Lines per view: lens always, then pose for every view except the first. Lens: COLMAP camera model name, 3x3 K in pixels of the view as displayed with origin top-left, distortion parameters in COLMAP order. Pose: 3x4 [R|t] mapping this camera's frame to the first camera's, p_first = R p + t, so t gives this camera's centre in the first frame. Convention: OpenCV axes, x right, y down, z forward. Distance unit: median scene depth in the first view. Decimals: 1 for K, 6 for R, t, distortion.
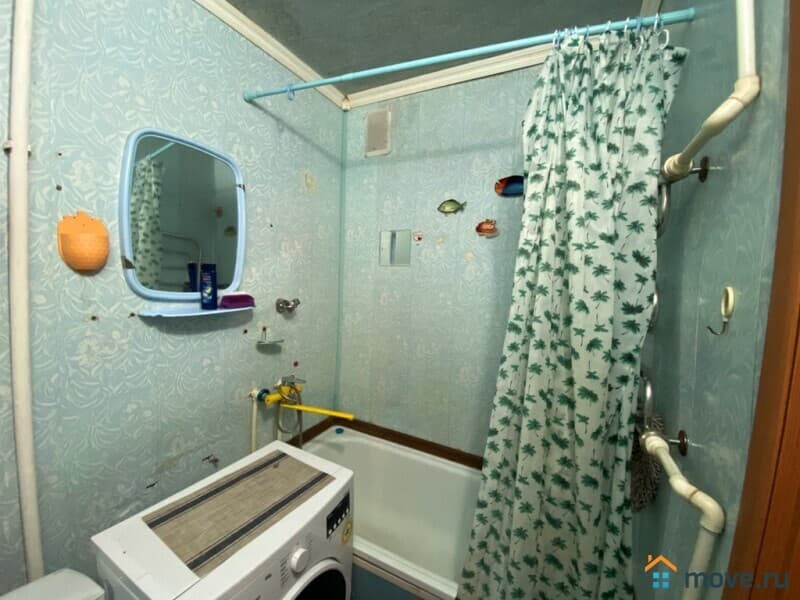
lens RADIAL K [[322.8, 0, 400.0], [0, 322.8, 300.0], [0, 0, 1]] dist [0.024949, -0.023353]
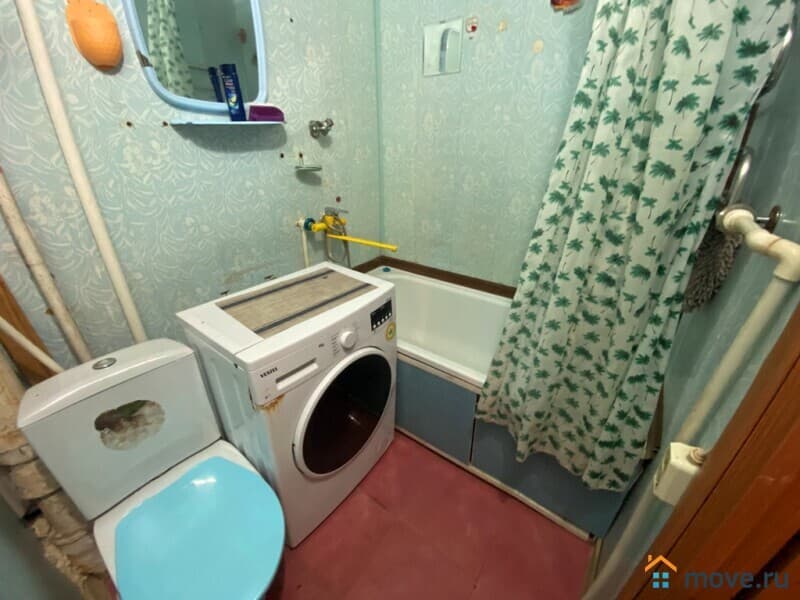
lens RADIAL K [[322.8, 0, 400.0], [0, 322.8, 300.0], [0, 0, 1]] dist [0.024949, -0.023353]
pose [[0.987384, 0.028449, -0.155770, 0.049060], [0.031873, 0.927887, 0.371497, 0.227008], [0.155106, -0.371775, 0.915273, 0.020026]]
